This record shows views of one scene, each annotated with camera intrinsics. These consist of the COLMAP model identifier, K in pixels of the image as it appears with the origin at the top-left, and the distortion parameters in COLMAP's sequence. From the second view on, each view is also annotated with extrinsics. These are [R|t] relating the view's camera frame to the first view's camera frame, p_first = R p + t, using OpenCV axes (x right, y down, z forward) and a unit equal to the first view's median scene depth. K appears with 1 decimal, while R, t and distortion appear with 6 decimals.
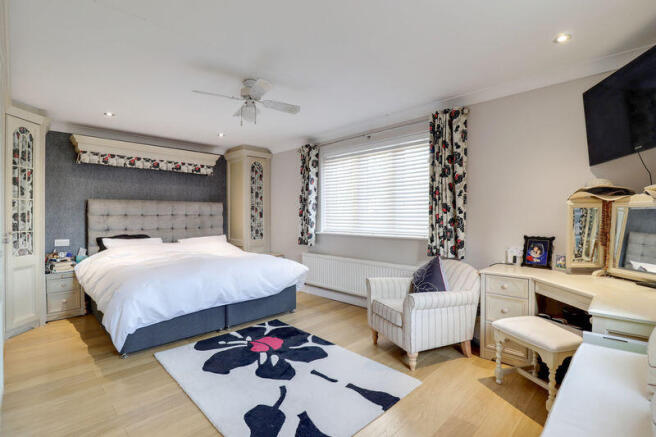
lens RADIAL K [[311.9, 0, 331.5], [0, 311.9, 219.4], [0, 0, 1]] dist [-0.012909, -0.000395]
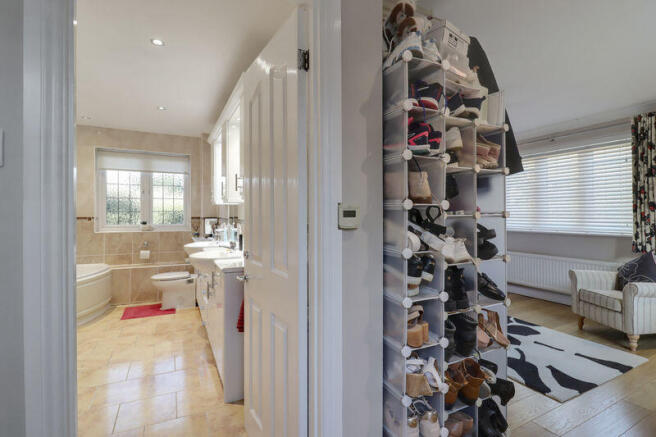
lens RADIAL K [[320.6, 0, 329.7], [0, 320.6, 210.6], [0, 0, 1]] dist [-0.015541, -0.001326]
pose [[0.944555, -0.013612, -0.328071, -0.312563], [0.008797, 0.999831, -0.016156, -0.014399], [0.328235, 0.012374, 0.944515, -0.353408]]
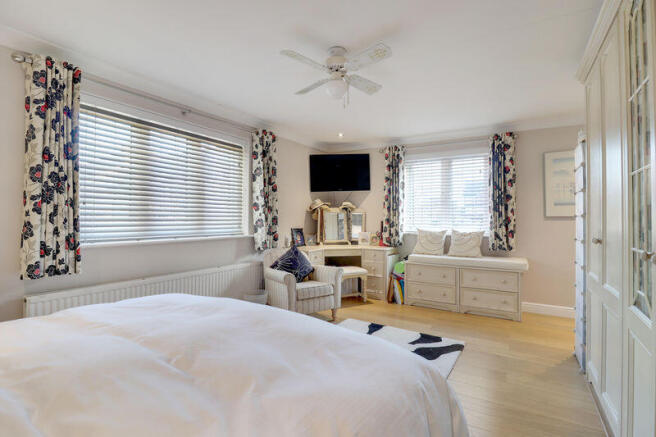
lens RADIAL K [[320.6, 0, 329.7], [0, 320.6, 210.6], [0, 0, 1]] dist [-0.015541, -0.001326]
pose [[-0.237078, 0.008737, 0.971451, -0.955832], [-0.013642, 0.999831, -0.012322, -0.019732], [-0.971395, -0.016174, -0.236919, 1.074420]]
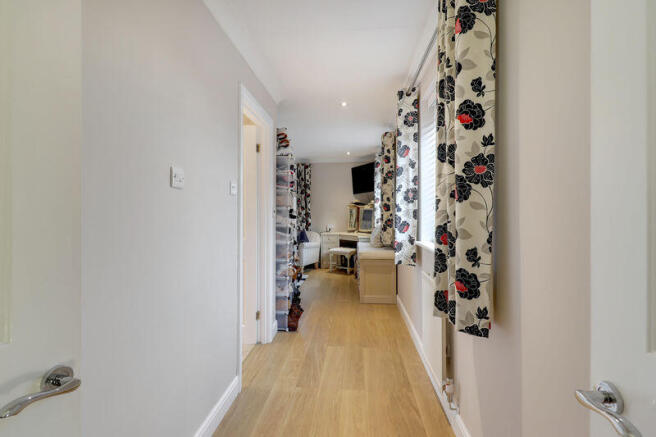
lens RADIAL K [[320.6, 0, 329.7], [0, 320.6, 210.6], [0, 0, 1]] dist [-0.015541, -0.001326]
pose [[0.774146, -0.005754, 0.632980, -0.928030], [0.006944, 0.999976, 0.000596, -0.019966], [-0.632968, 0.003934, 0.774168, -0.884944]]
